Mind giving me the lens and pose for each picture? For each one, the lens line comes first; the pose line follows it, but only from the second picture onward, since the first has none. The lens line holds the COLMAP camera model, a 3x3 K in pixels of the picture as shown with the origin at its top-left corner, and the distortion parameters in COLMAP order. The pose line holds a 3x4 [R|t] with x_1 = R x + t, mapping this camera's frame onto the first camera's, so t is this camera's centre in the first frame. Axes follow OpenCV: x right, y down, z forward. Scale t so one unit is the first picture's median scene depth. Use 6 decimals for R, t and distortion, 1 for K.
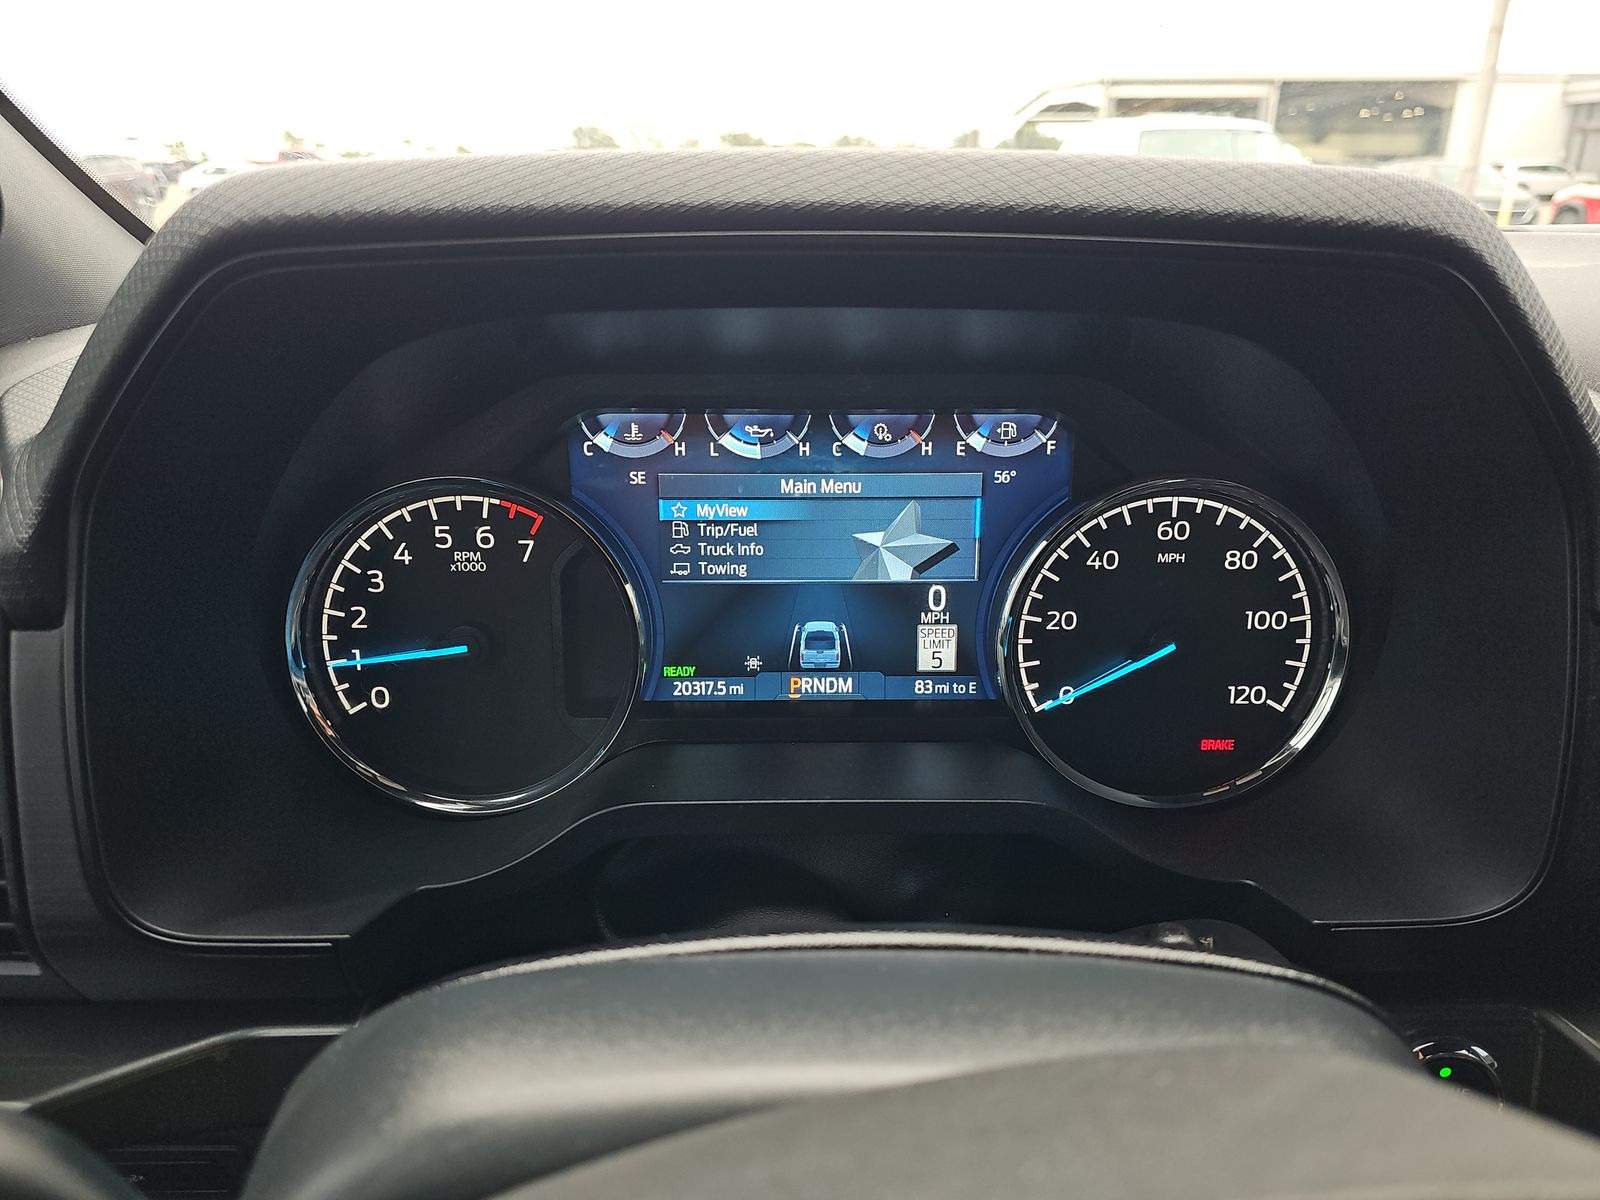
lens RADIAL K [[1075.1, 0, 809.2], [0, 1075.1, 594.0], [0, 0, 1]] dist [0.008504, -0.011941]
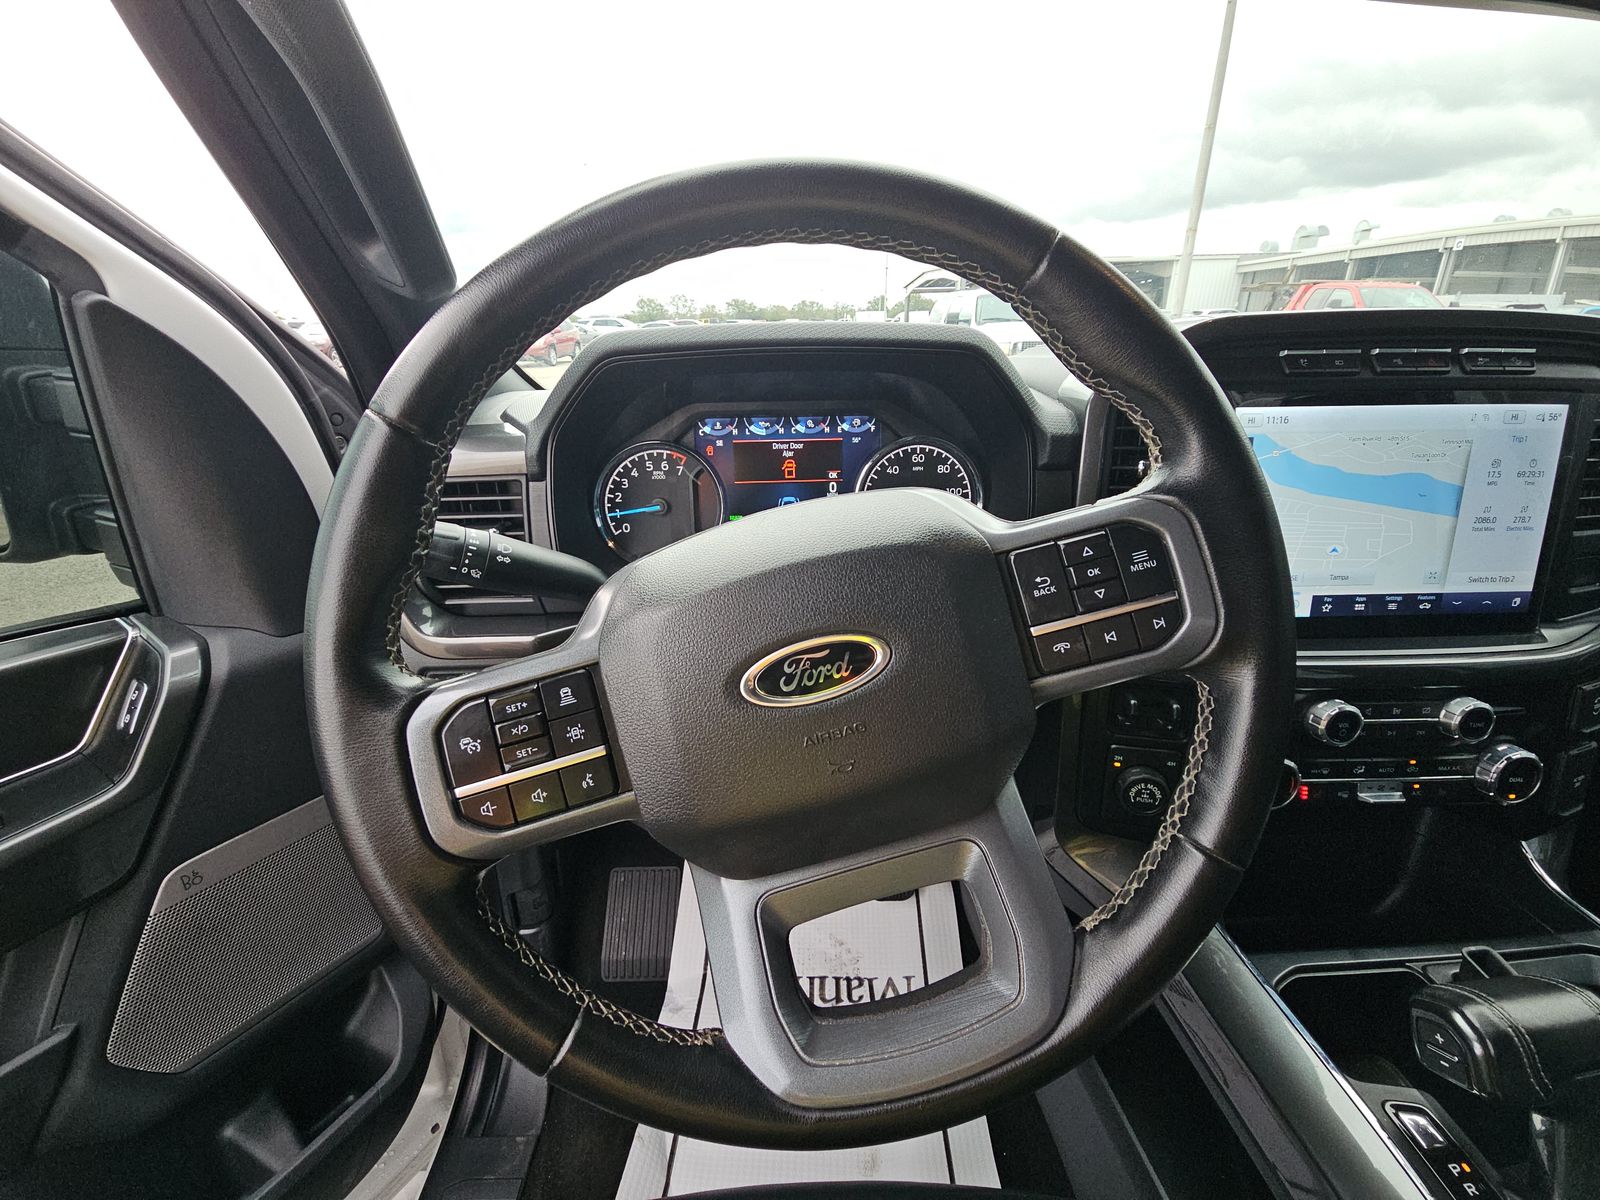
lens RADIAL K [[643.0, 0, 789.0], [0, 643.0, 602.6], [0, 0, 1]] dist [-0.008328, -0.000235]
pose [[0.999771, -0.021378, -0.000385, 0.005843], [0.021377, 0.999095, 0.036785, 0.236779], [-0.000401, -0.036785, 0.999323, -0.627362]]
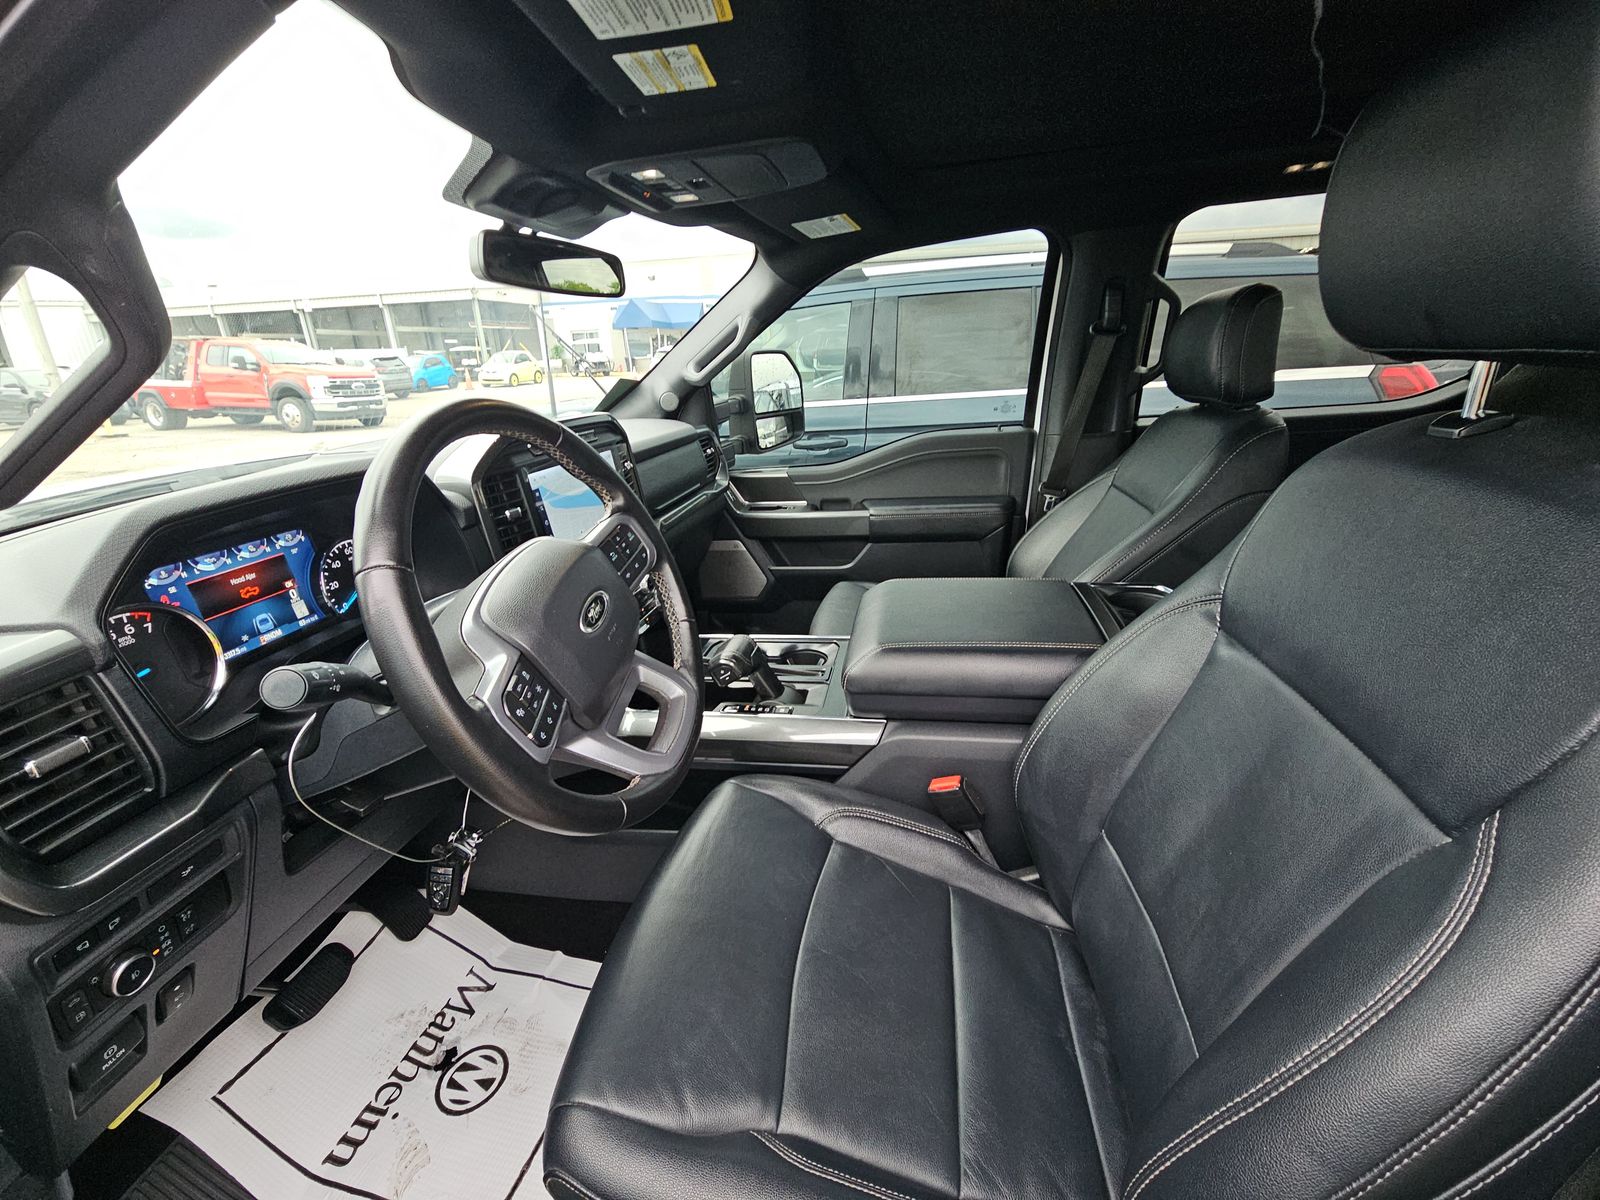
lens RADIAL K [[643.0, 0, 794.1], [0, 643.0, 604.9], [0, 0, 1]] dist [-0.008328, -0.000235]
pose [[0.197226, -0.358859, 0.912317, -1.329586], [0.369925, 0.889044, 0.269734, 0.070511], [-0.907886, 0.284290, 0.308093, -0.898689]]
